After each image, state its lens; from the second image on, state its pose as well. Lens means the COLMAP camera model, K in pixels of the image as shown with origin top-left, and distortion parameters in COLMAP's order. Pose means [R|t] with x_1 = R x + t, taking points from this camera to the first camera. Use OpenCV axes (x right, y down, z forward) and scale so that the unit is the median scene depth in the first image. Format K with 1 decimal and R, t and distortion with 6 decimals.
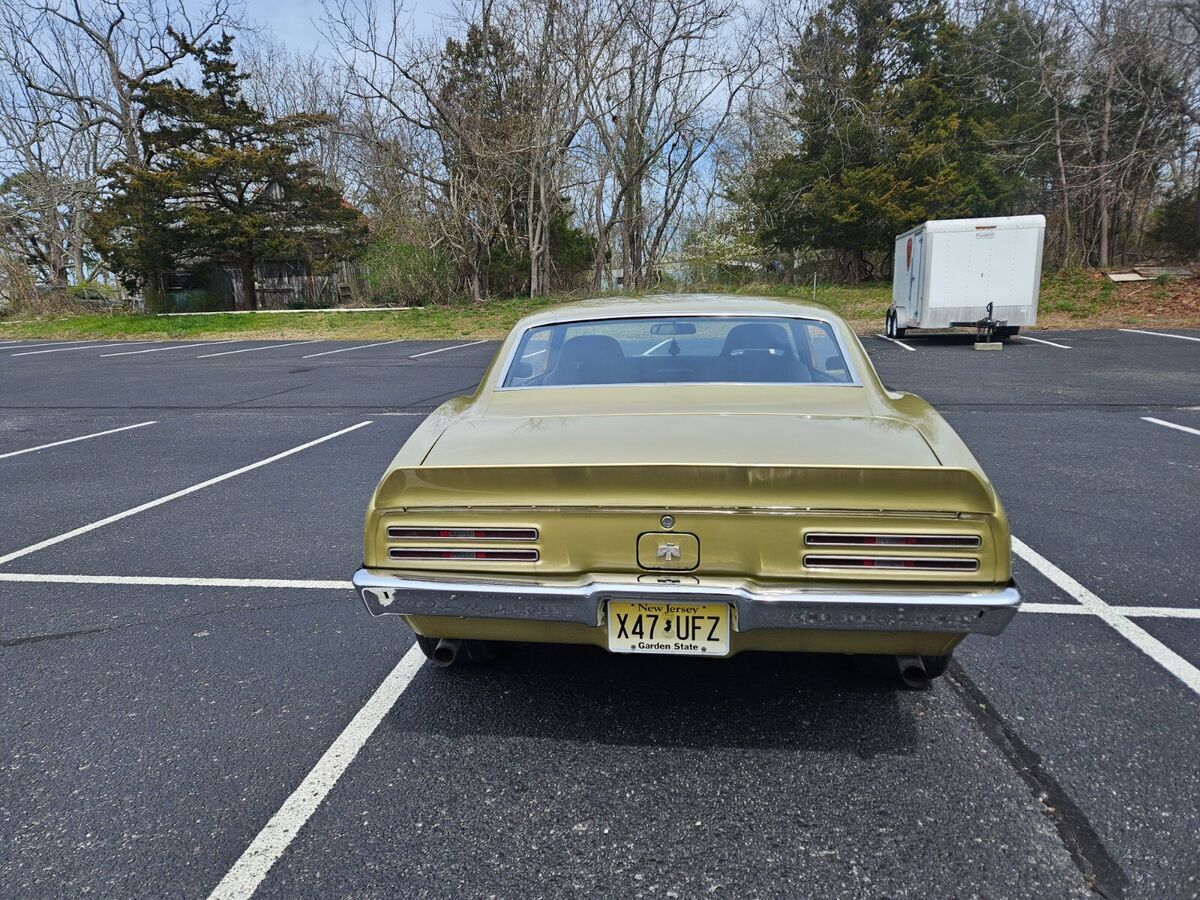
lens RADIAL K [[789.1, 0, 587.7], [0, 789.1, 455.2], [0, 0, 1]] dist [0.084294, -0.067776]
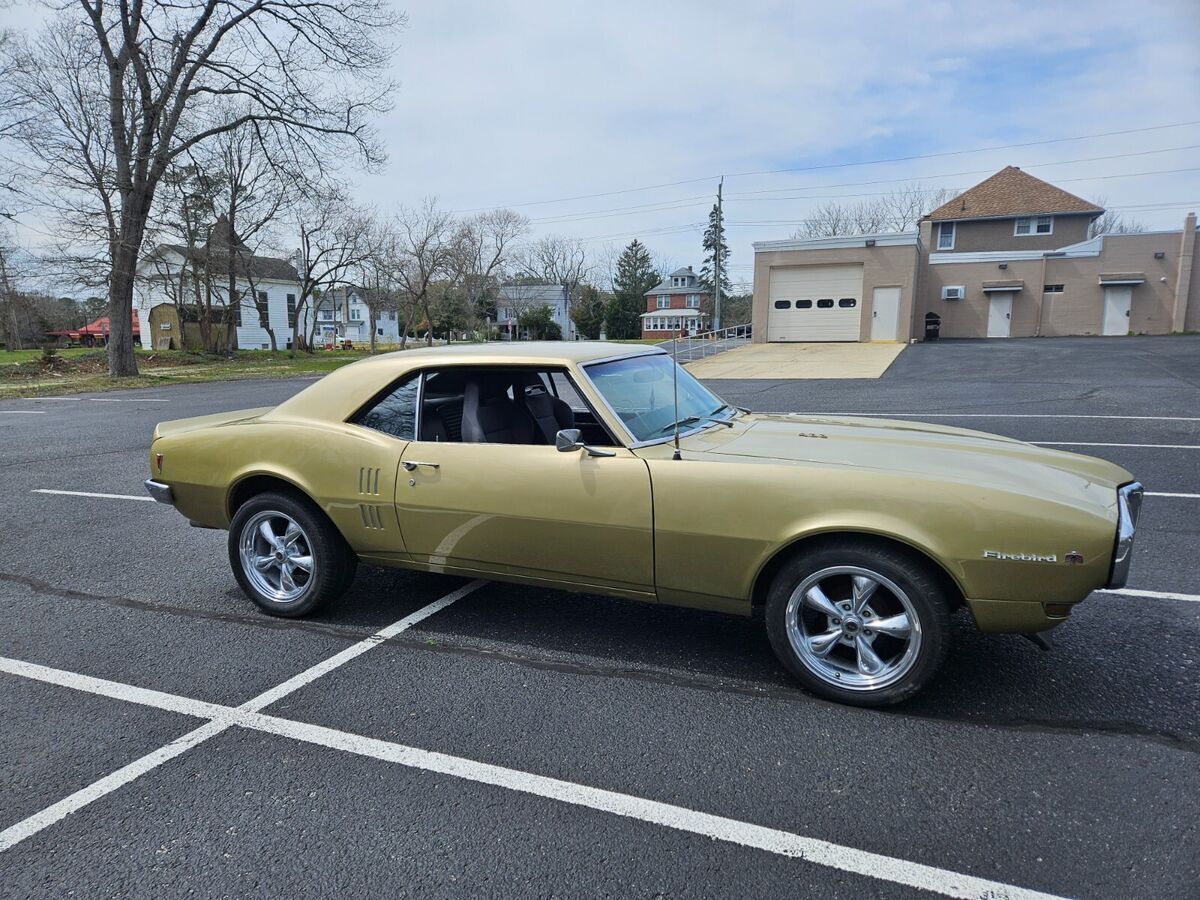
lens RADIAL K [[805.8, 0, 604.8], [0, 805.8, 470.3], [0, 0, 1]] dist [0.092423, -0.073915]
pose [[-0.267954, 0.198281, -0.942807, 0.171087], [-0.152865, 0.957446, 0.244805, -0.045888], [0.951227, 0.209719, -0.226241, 0.197320]]
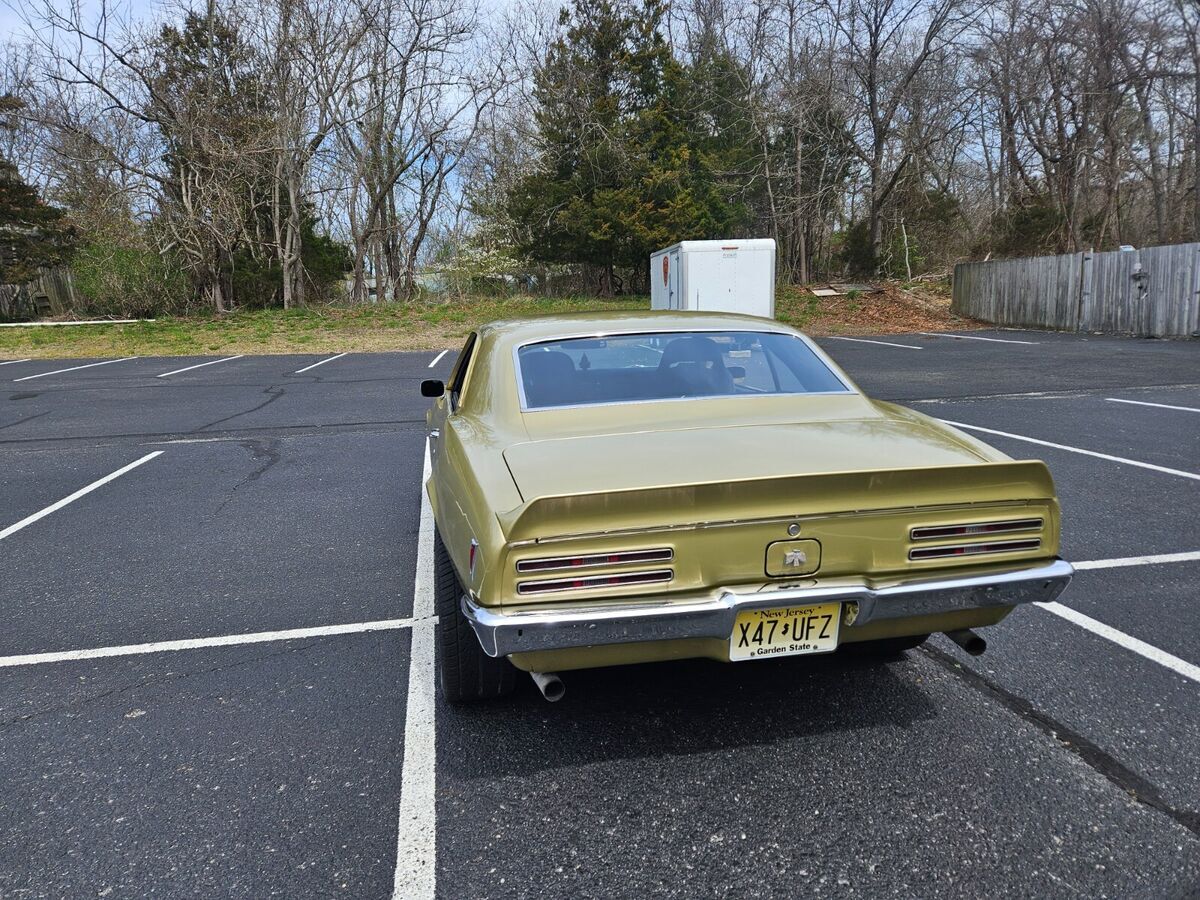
lens RADIAL K [[785.6, 0, 582.2], [0, 785.6, 456.2], [0, 0, 1]] dist [0.087657, -0.073715]
pose [[0.952053, -0.060185, 0.299955, -0.034422], [0.063630, 0.997972, -0.001722, -0.002136], [-0.299243, 0.020725, 0.953952, 0.005804]]
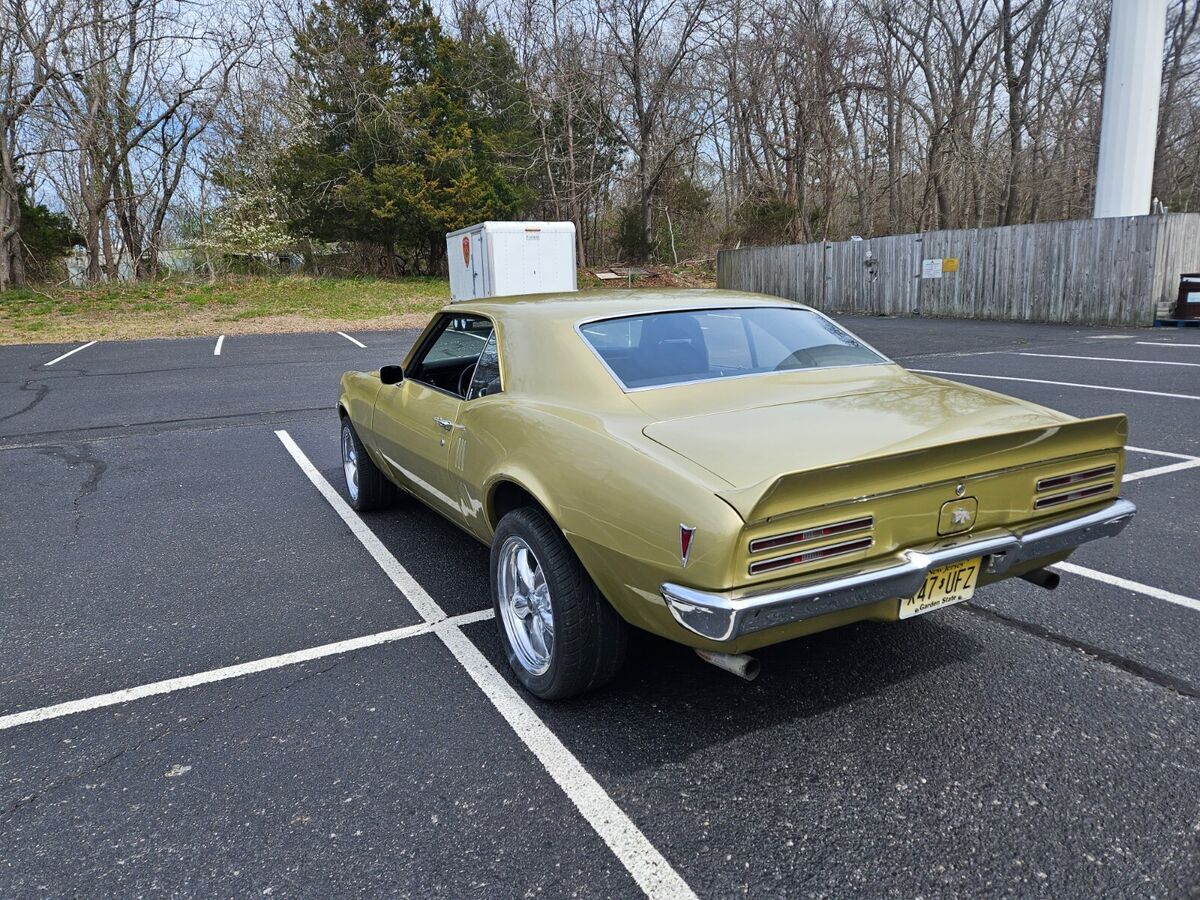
lens RADIAL K [[785.6, 0, 582.2], [0, 785.6, 456.2], [0, 0, 1]] dist [0.087657, -0.073715]
pose [[0.823195, -0.122964, 0.554283, -0.069472], [0.117524, 0.992026, 0.045535, -0.005602], [-0.555462, 0.027657, 0.831082, 0.025843]]
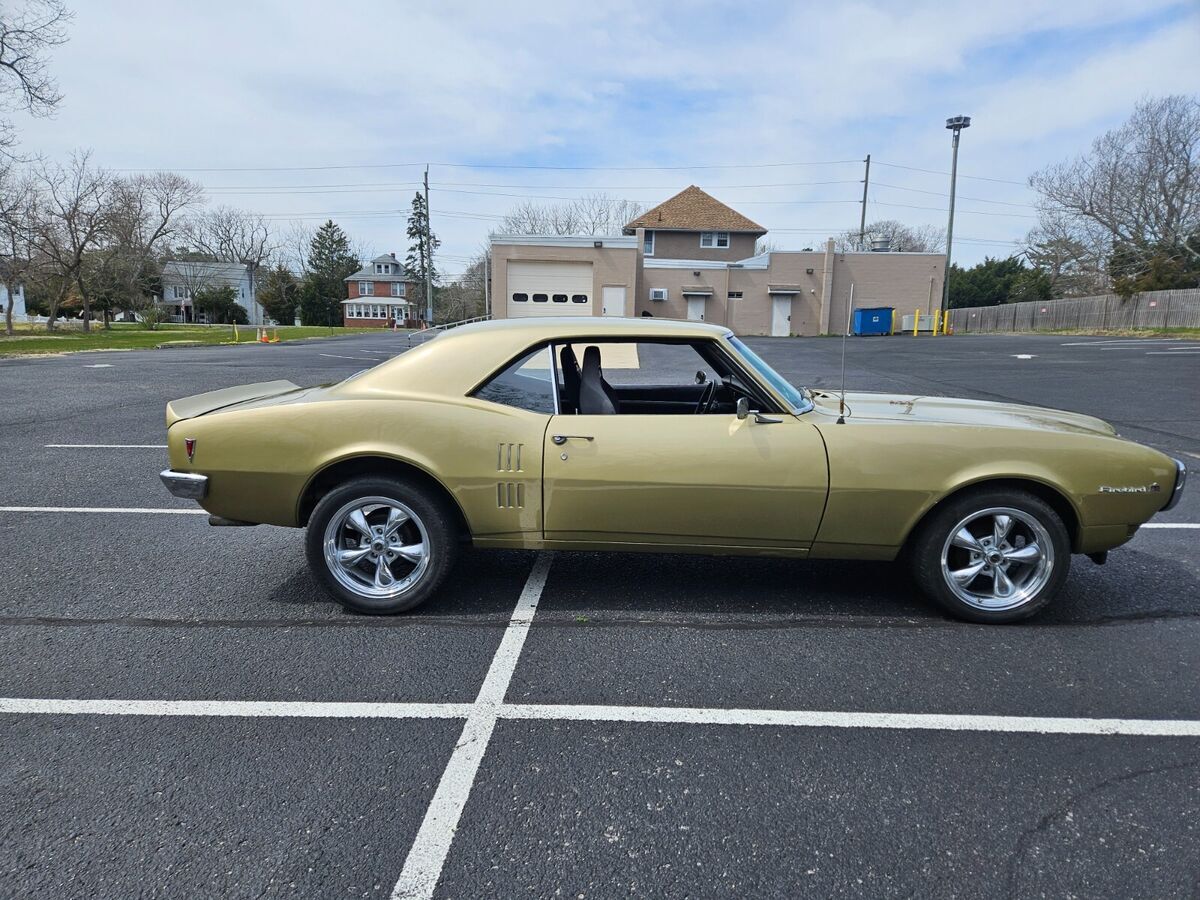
lens RADIAL K [[795.0, 0, 619.7], [0, 795.0, 469.3], [0, 0, 1]] dist [0.095145, -0.075549]
pose [[0.121089, 0.210644, -0.970034, 0.179399], [-0.197644, 0.962775, 0.184396, -0.028986], [0.972766, 0.169393, 0.158213, 0.122912]]
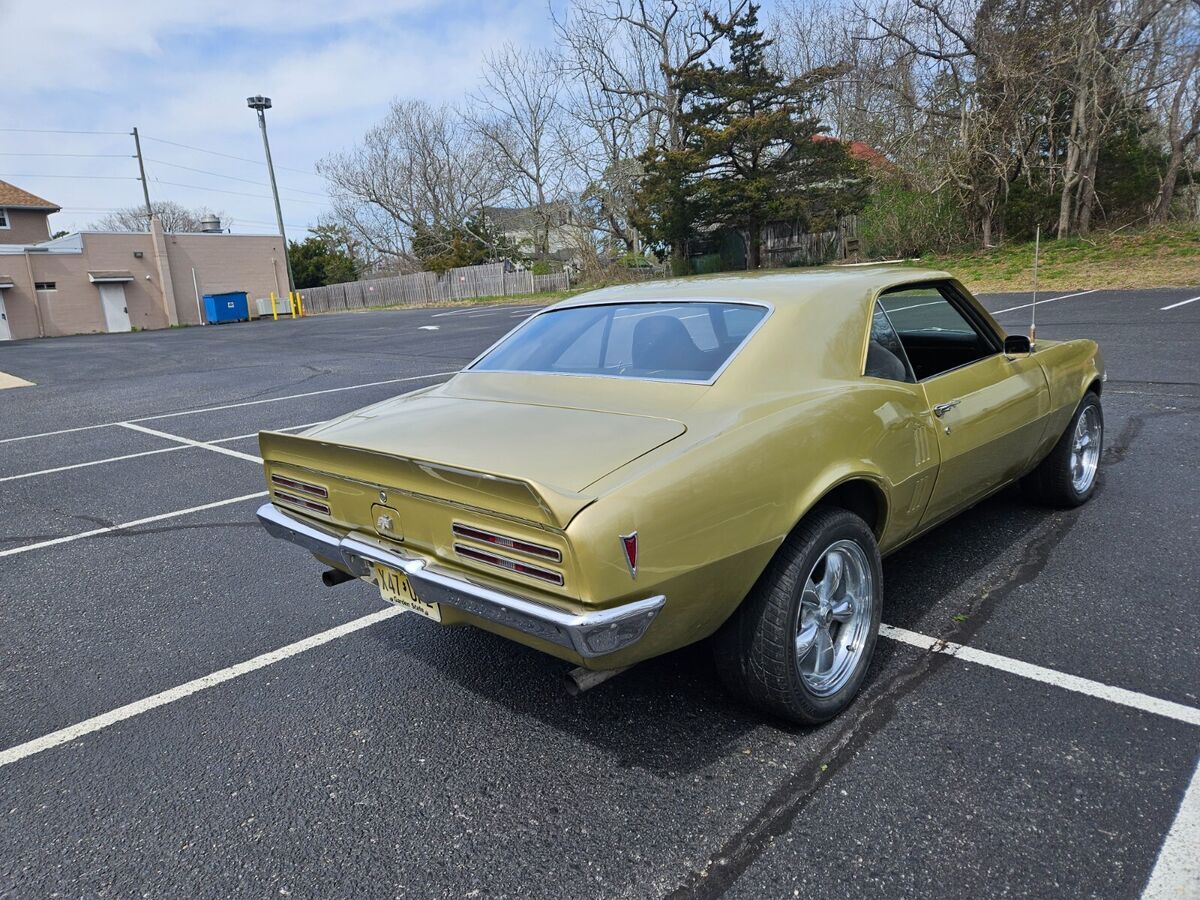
lens RADIAL K [[789.4, 0, 588.9], [0, 789.4, 457.6], [0, 0, 1]] dist [0.090755, -0.075644]
pose [[0.798276, 0.102829, -0.593450, 0.074813], [-0.067838, 0.994399, 0.081051, -0.006462], [0.598460, -0.024443, 0.800780, 0.017744]]
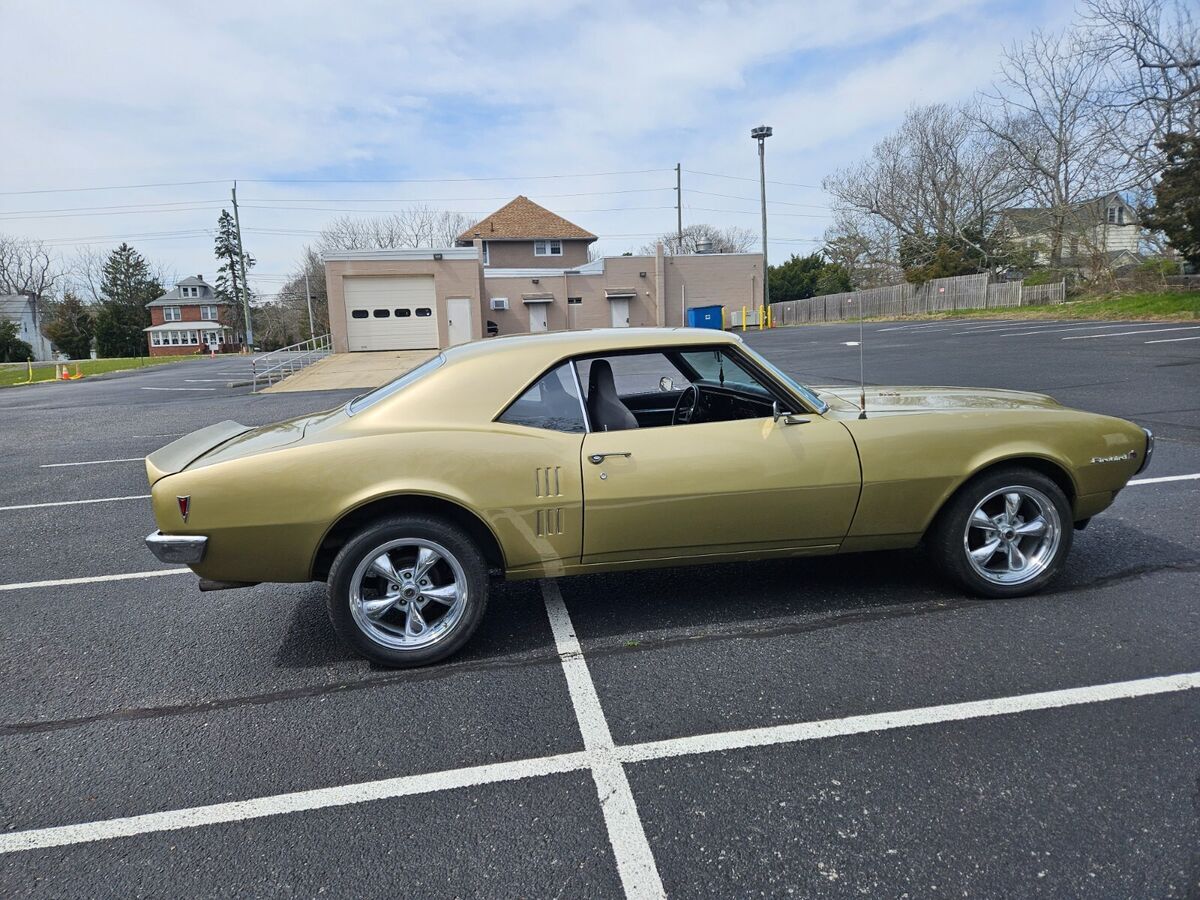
lens RADIAL K [[792.9, 0, 600.0], [0, 792.9, 450.0], [0, 0, 1]] dist [0.090992, -0.073760]
pose [[0.307484, 0.161120, -0.937813, 0.167359], [-0.136510, 0.982835, 0.124096, -0.024479], [0.941710, 0.089863, 0.324201, 0.092303]]
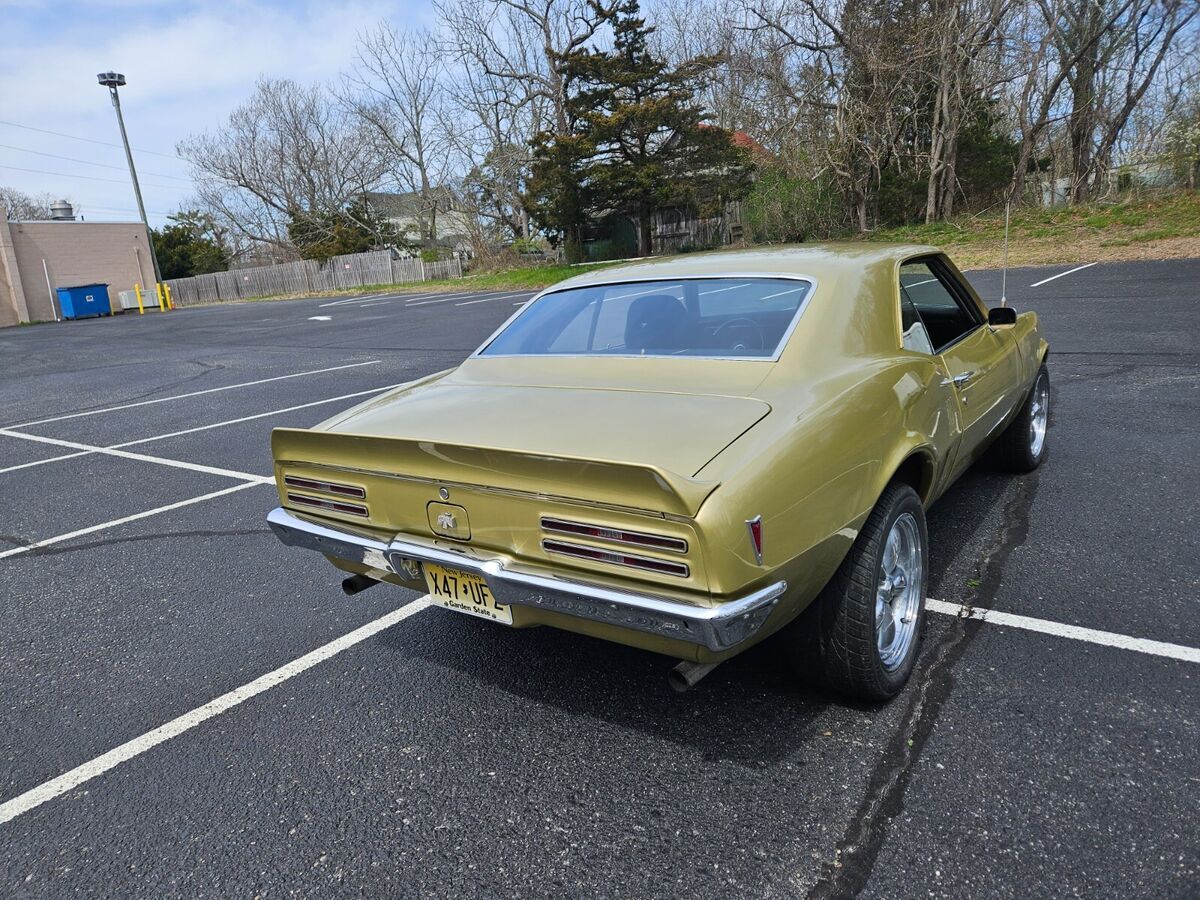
lens RADIAL K [[789.1, 0, 587.7], [0, 789.1, 455.2], [0, 0, 1]] dist [0.084294, -0.067776]
pose [[0.874423, 0.072311, -0.479745, 0.056695], [-0.034726, 0.995623, 0.086773, -0.004906], [0.483920, -0.059217, 0.873107, 0.011575]]
